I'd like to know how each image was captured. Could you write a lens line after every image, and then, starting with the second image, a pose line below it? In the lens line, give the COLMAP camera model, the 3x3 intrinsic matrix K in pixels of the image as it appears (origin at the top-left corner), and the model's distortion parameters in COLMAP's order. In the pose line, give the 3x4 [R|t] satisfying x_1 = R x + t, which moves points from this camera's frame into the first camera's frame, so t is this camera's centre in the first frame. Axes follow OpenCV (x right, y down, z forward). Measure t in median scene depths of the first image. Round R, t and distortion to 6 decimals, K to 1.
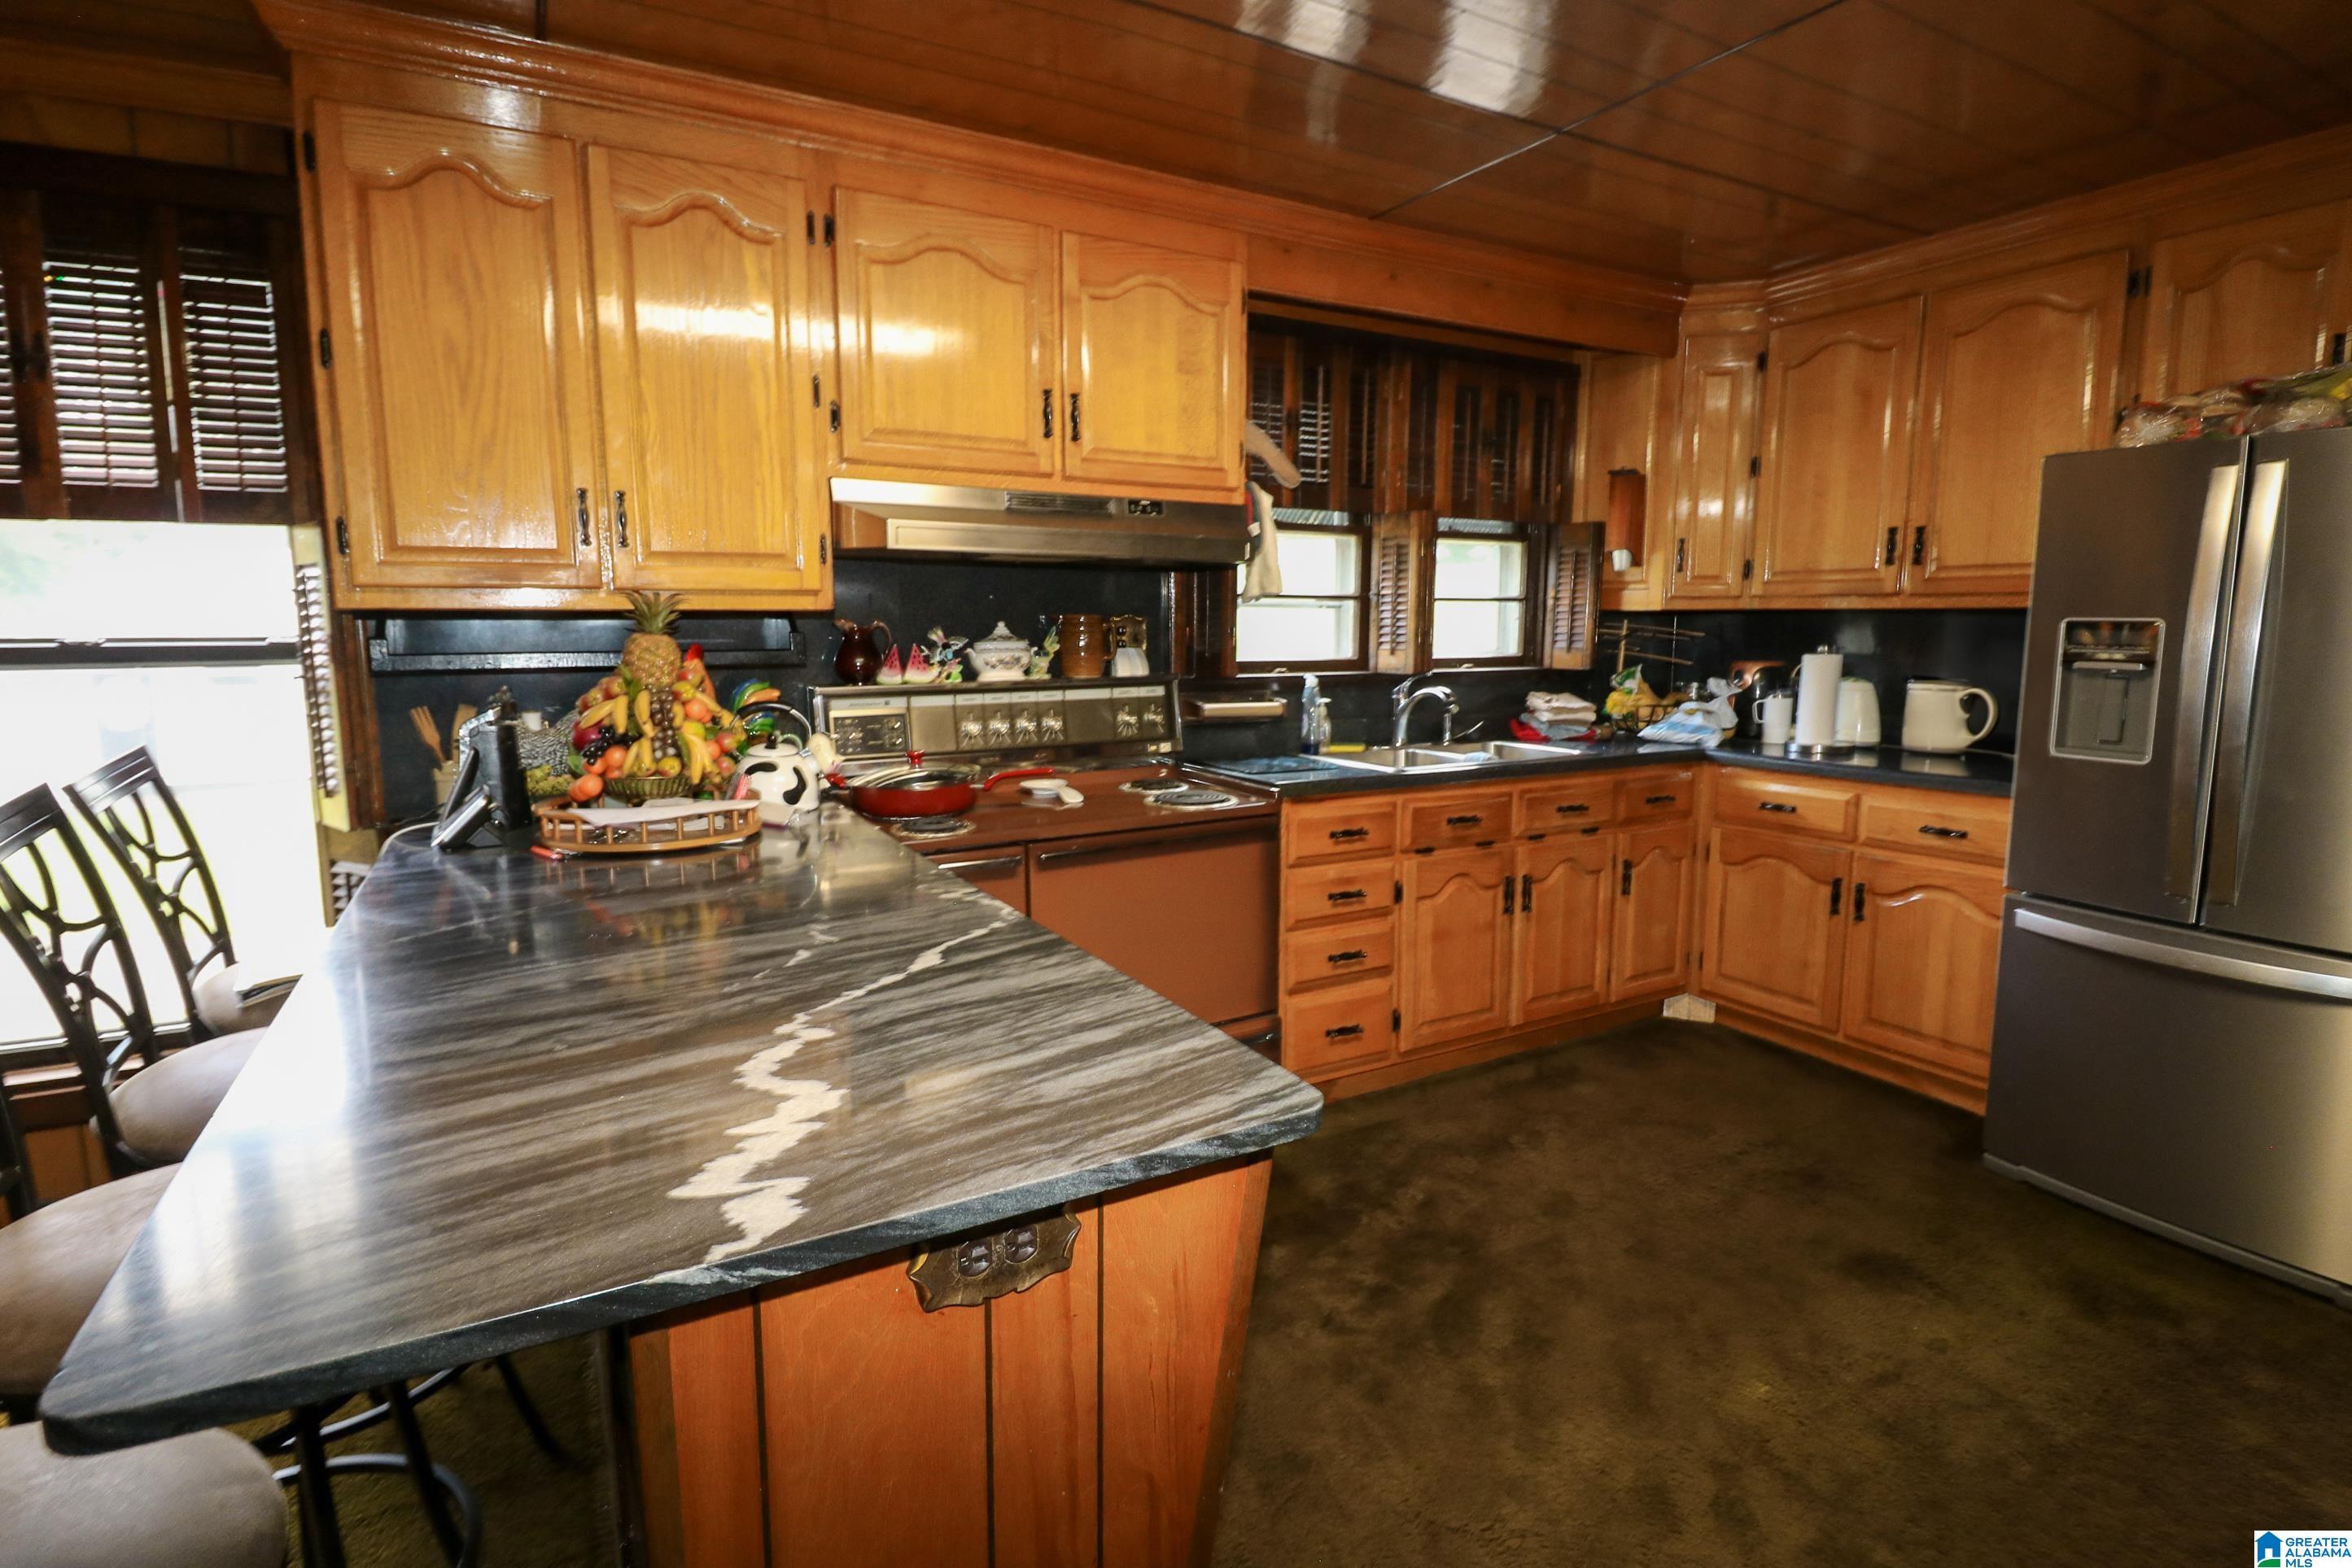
lens RADIAL K [[1133.8, 0, 1174.4], [0, 1133.8, 763.9], [0, 0, 1]] dist [0.001003, -0.013192]
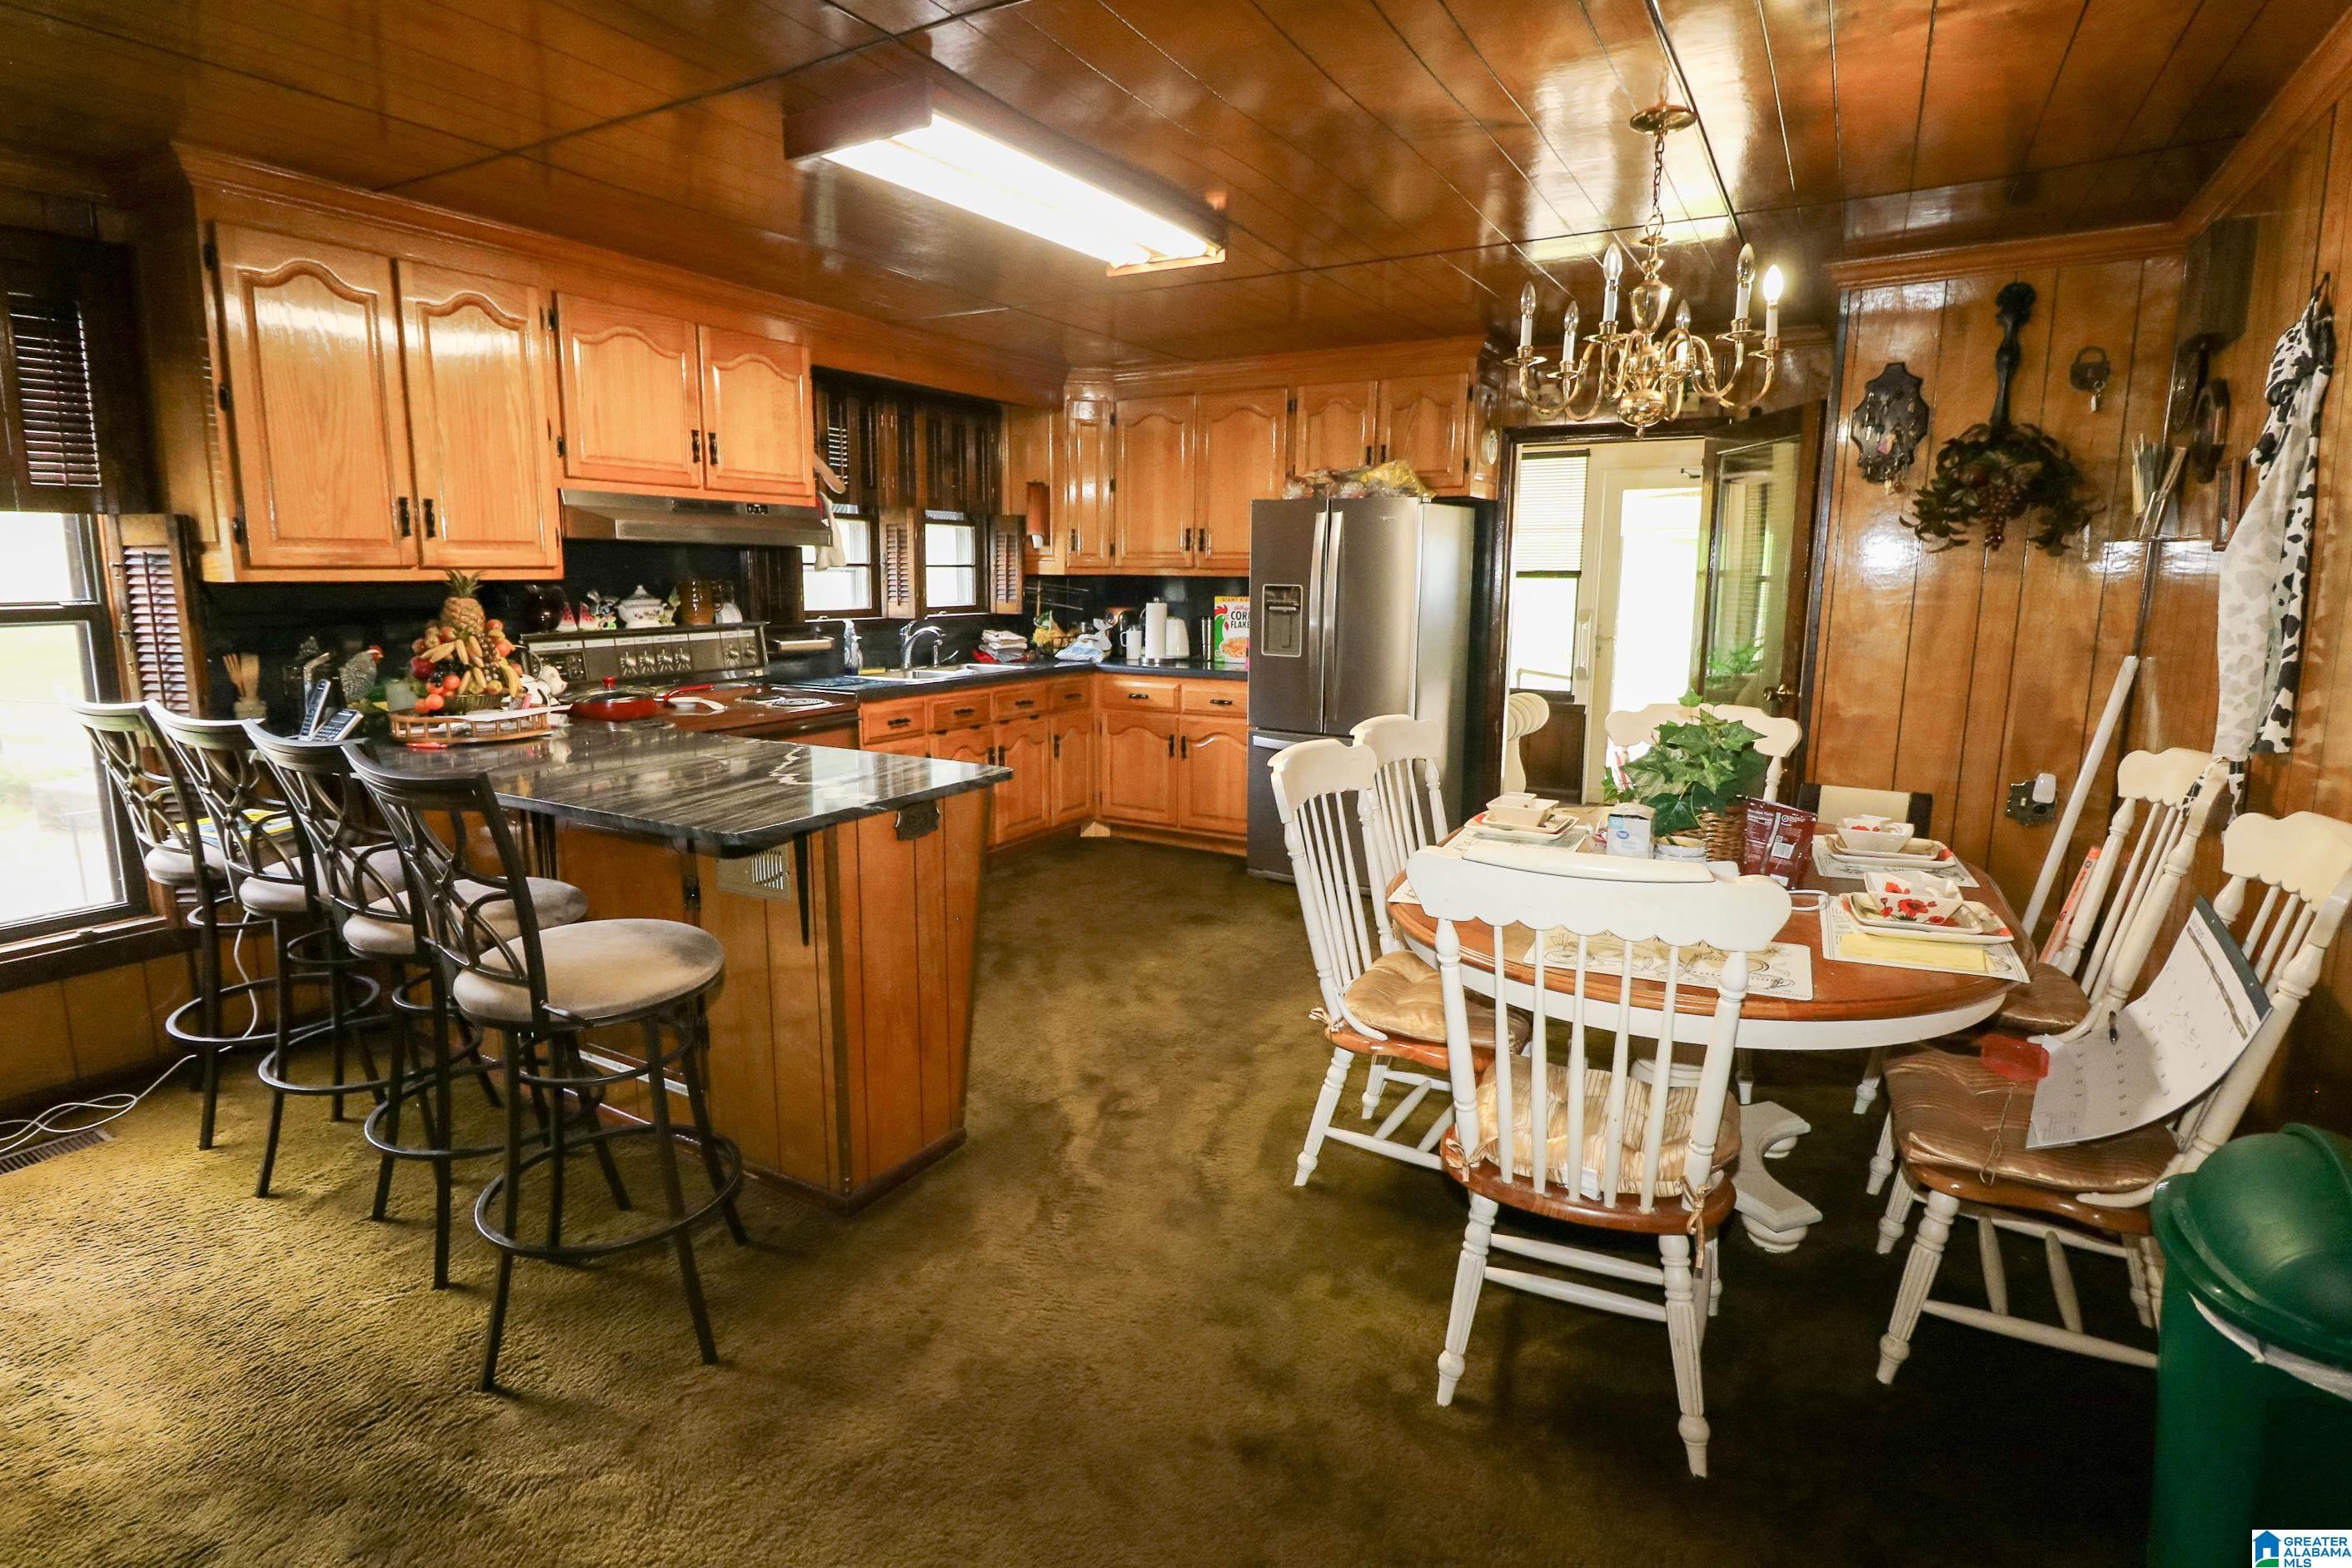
lens RADIAL K [[1133.8, 0, 1174.4], [0, 1133.8, 763.9], [0, 0, 1]] dist [0.001003, -0.013192]
pose [[0.859992, -0.080149, 0.503974, -0.265146], [0.057235, 0.996507, 0.060811, 0.039500], [-0.507087, -0.023452, 0.861576, -0.456796]]
